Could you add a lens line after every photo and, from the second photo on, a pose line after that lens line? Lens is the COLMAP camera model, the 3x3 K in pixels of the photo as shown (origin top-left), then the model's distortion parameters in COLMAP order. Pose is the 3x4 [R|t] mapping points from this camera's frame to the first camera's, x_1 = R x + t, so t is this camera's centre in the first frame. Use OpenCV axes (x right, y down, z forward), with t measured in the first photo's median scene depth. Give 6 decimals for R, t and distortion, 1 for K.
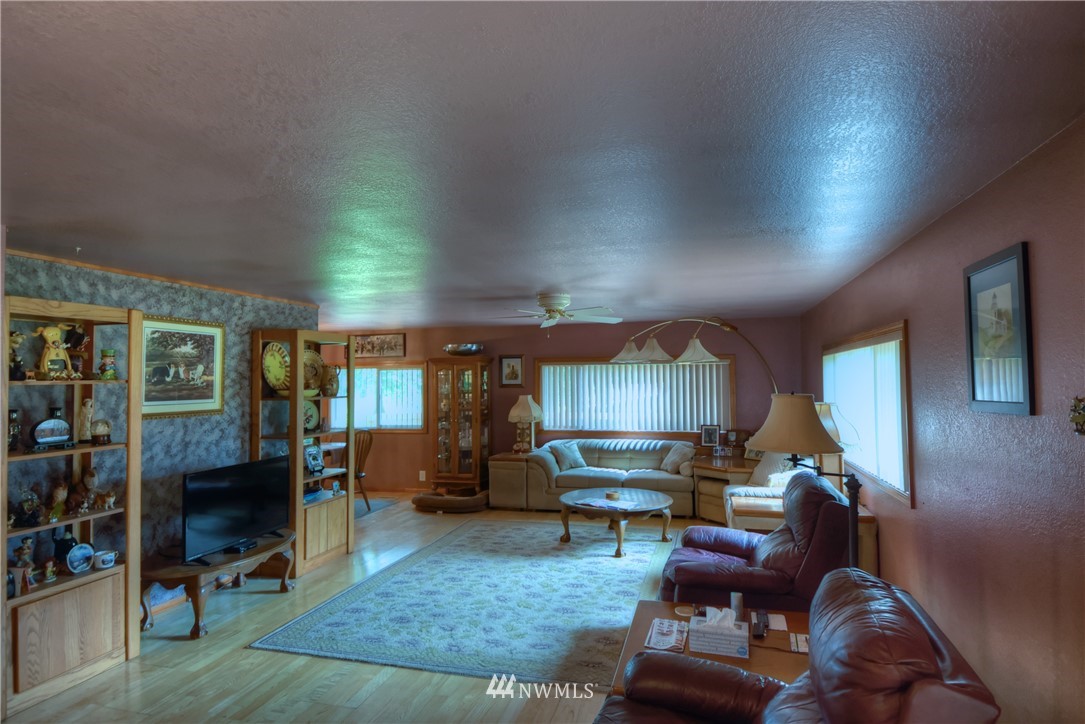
lens RADIAL K [[590.0, 0, 544.8], [0, 590.0, 366.2], [0, 0, 1]] dist [0.015257, -0.009583]
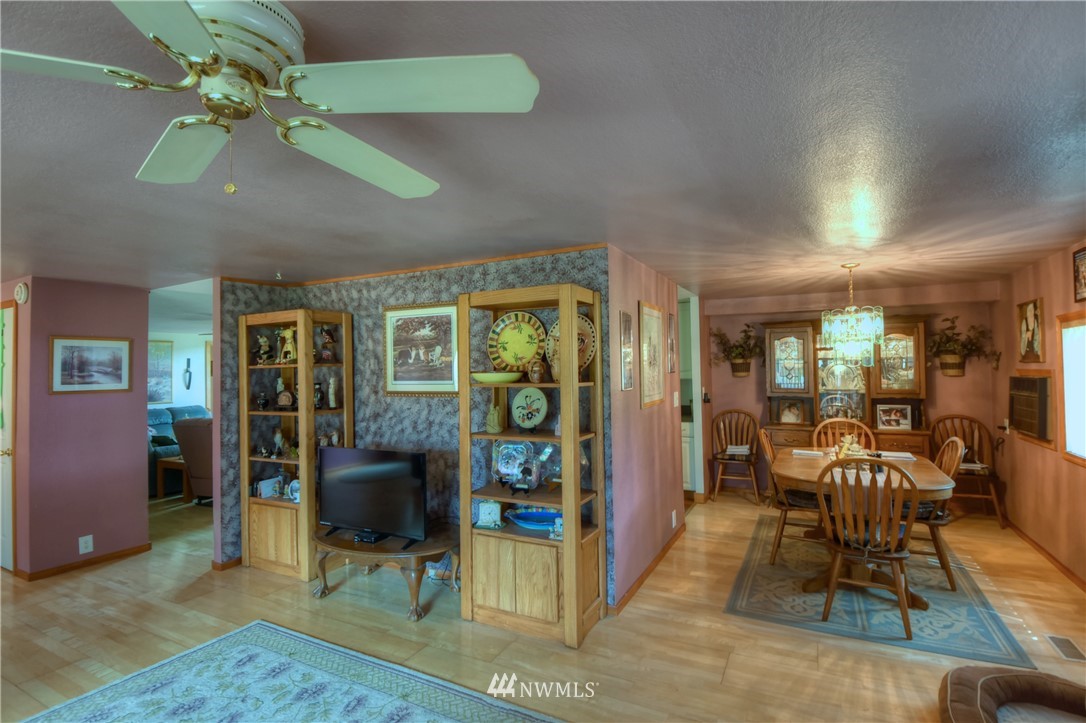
lens RADIAL K [[516.1, 0, 553.7], [0, 516.1, 355.5], [0, 0, 1]] dist [0.001133, -0.001689]
pose [[-0.188252, -0.008827, -0.982081, 0.234817], [0.041475, 0.998996, -0.016929, 0.036036], [0.981245, -0.043919, -0.187697, 1.339540]]
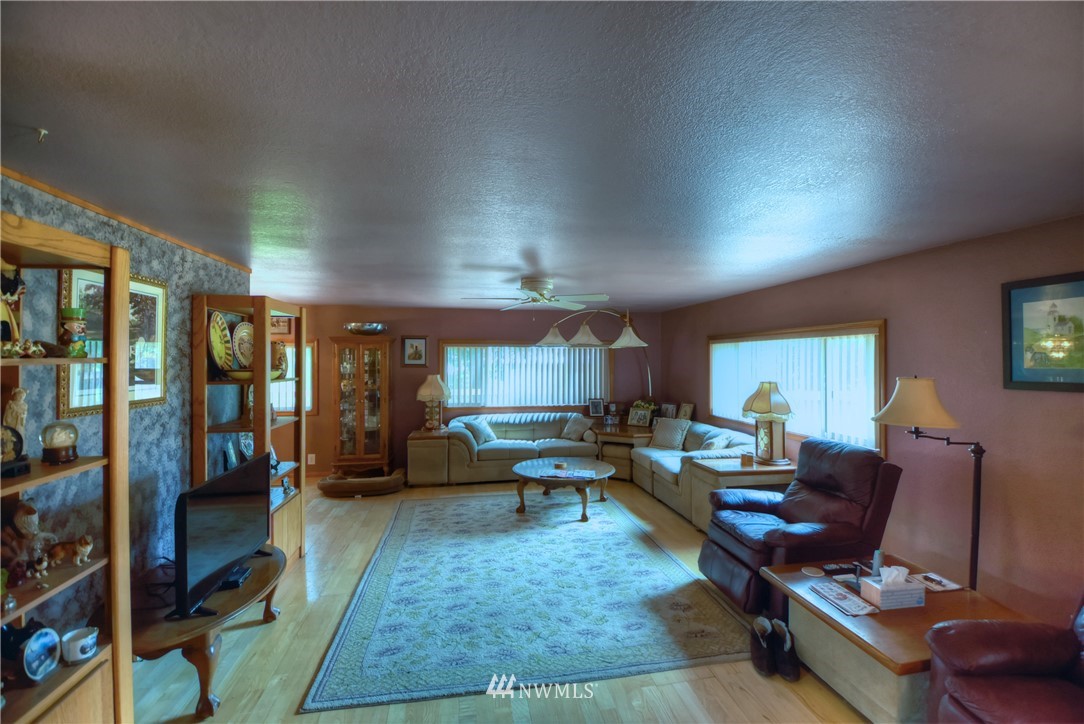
lens RADIAL K [[481.4, 0, 542.5], [0, 481.4, 360.5], [0, 0, 1]] dist [-0.019836, -0.000894]
pose [[0.903006, 0.007829, 0.429557, -0.383363], [-0.018550, 0.999612, 0.020776, 0.005121], [-0.429228, -0.026729, 0.902801, 0.263231]]
